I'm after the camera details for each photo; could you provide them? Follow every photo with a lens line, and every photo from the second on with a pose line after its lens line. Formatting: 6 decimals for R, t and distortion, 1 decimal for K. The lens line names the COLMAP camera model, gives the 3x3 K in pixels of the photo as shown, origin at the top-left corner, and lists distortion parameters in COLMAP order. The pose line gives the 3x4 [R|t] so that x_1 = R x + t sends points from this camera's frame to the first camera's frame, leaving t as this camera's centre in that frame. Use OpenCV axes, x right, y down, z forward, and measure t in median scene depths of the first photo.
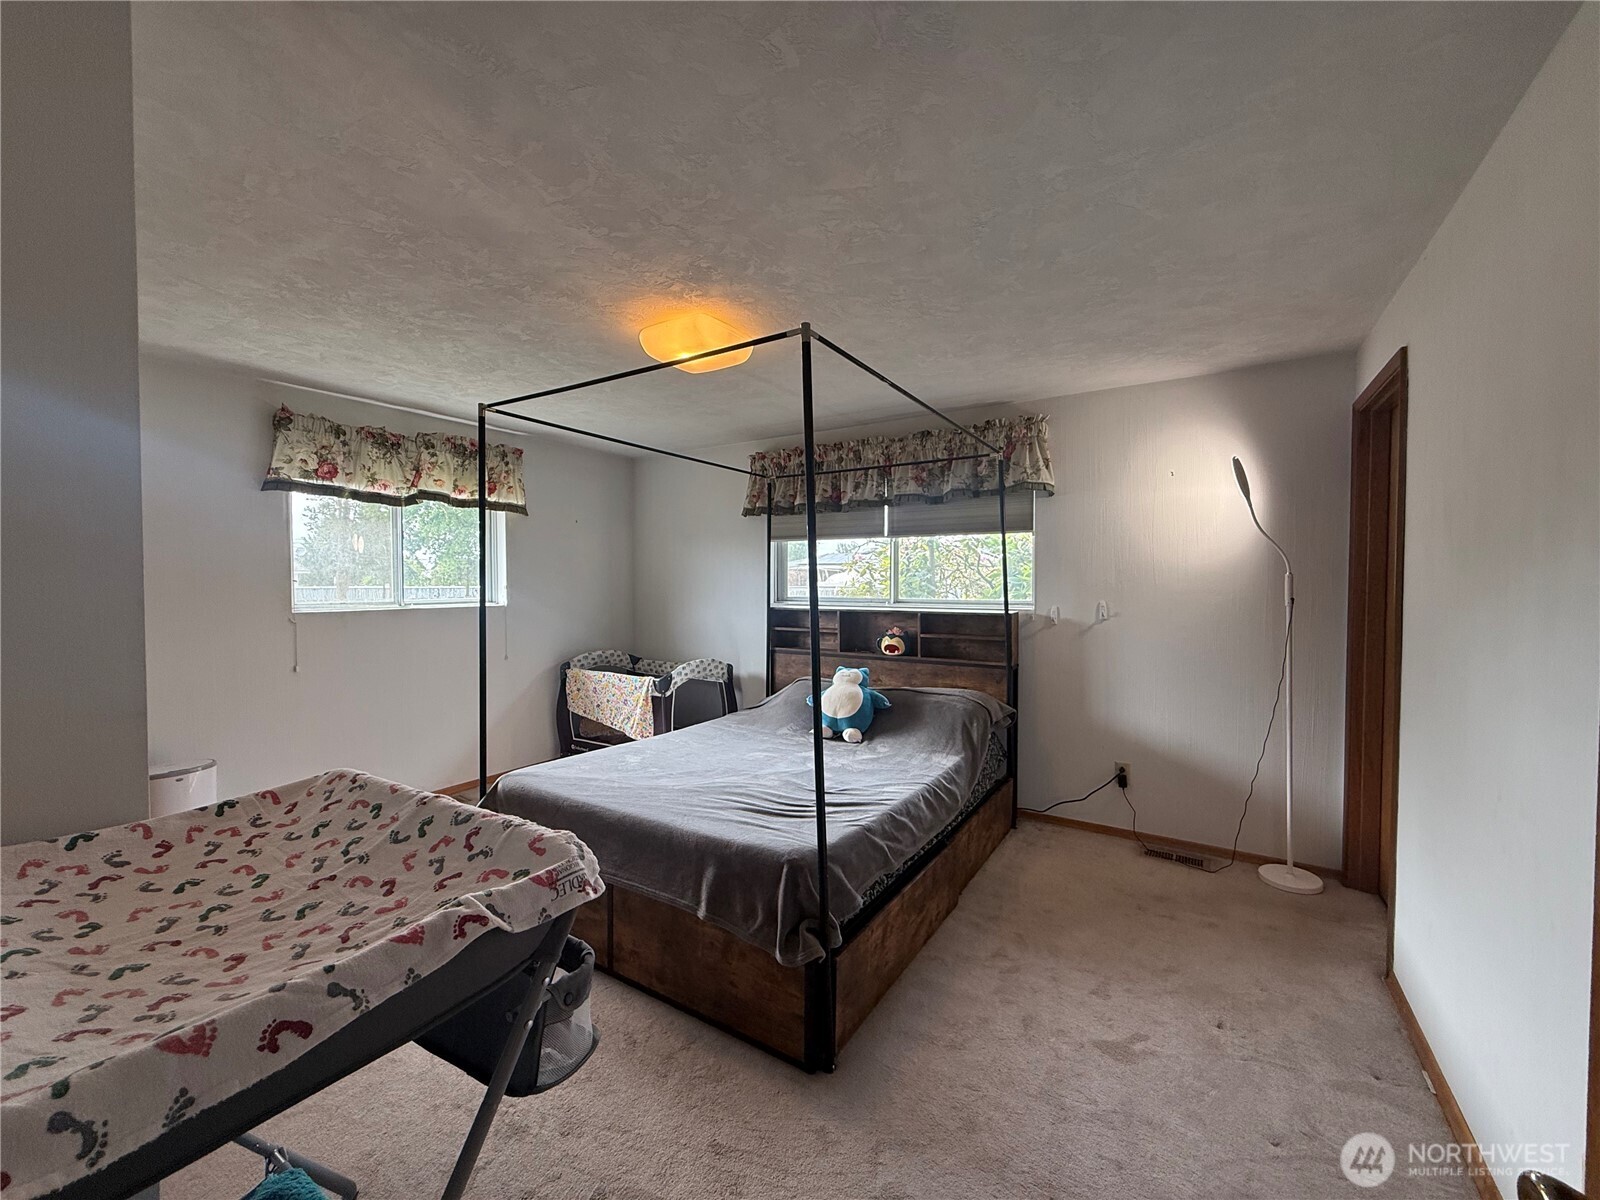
lens RADIAL K [[642.2, 0, 797.4], [0, 642.2, 597.8], [0, 0, 1]] dist [0.000941, -0.000002]
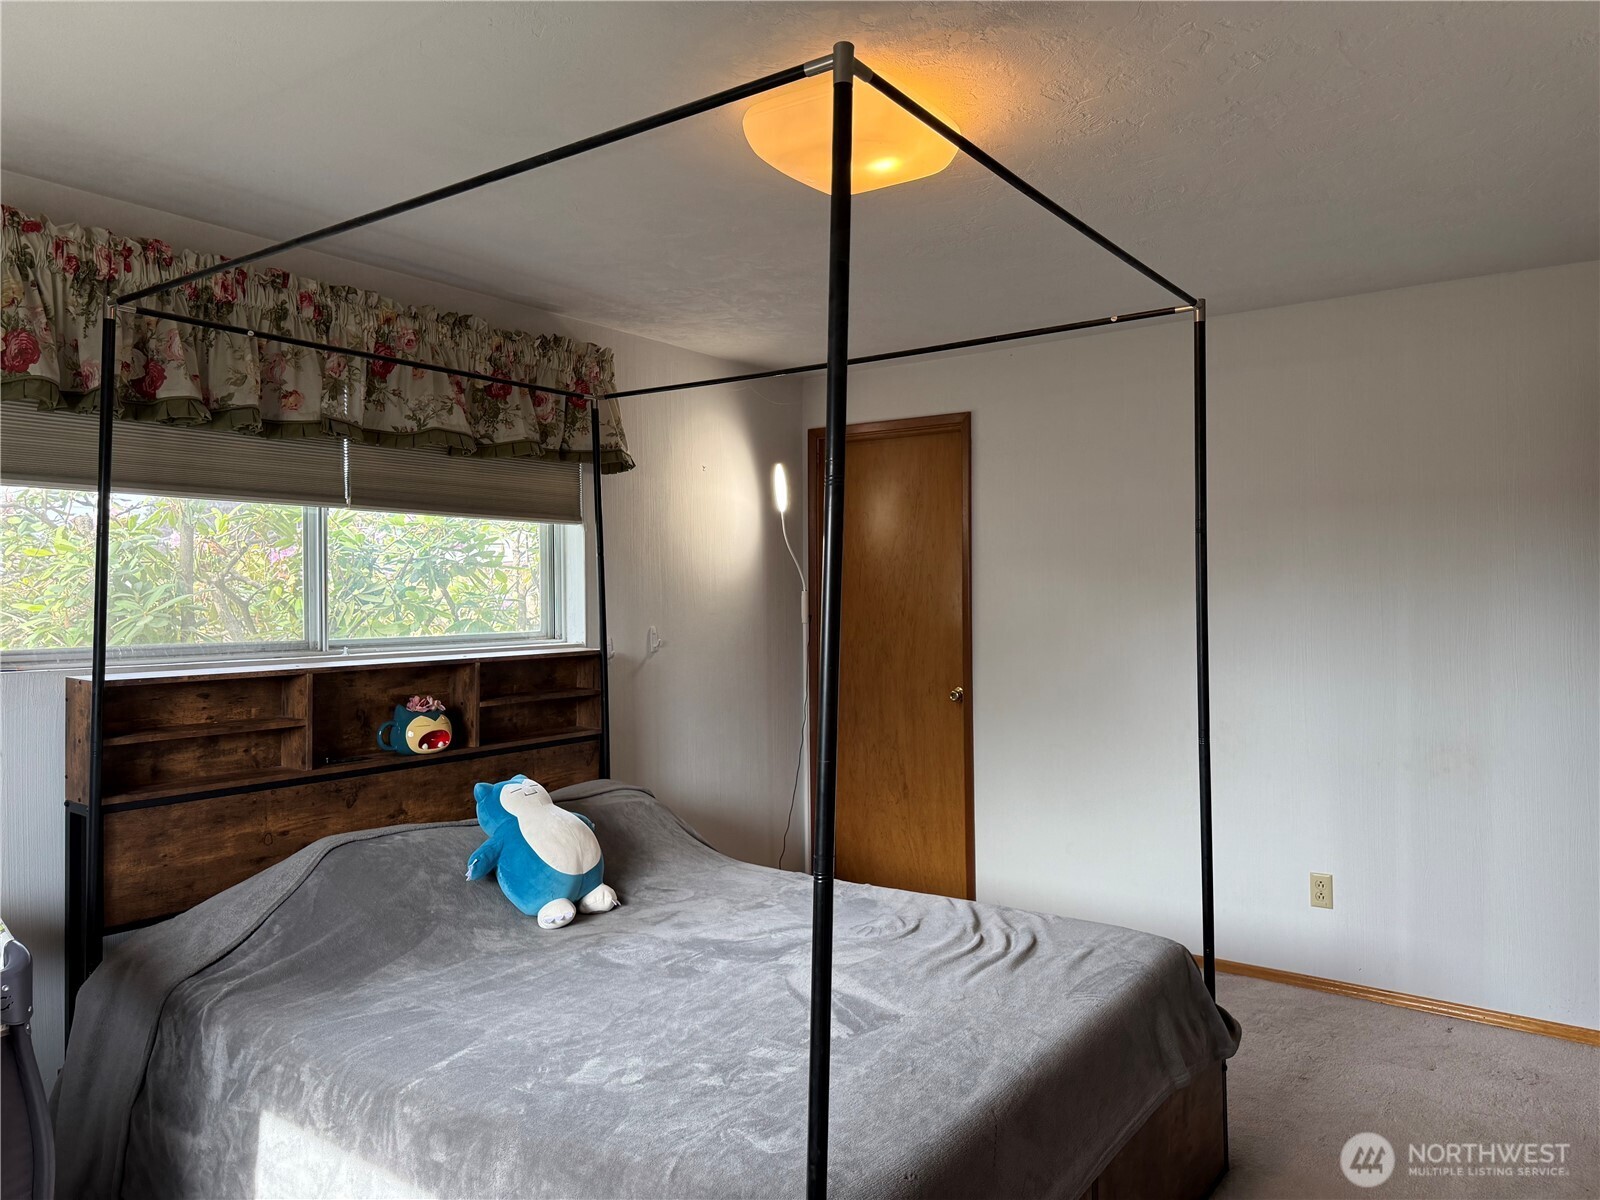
lens RADIAL K [[1136.7, 0, 802.6], [0, 1136.7, 596.5], [0, 0, 1]] dist [0.122898, -0.176676]
pose [[0.051387, -0.004202, 0.998670, -0.613451], [0.029547, 0.999560, 0.002686, -0.020621], [-0.998242, 0.029370, 0.051488, 0.573740]]
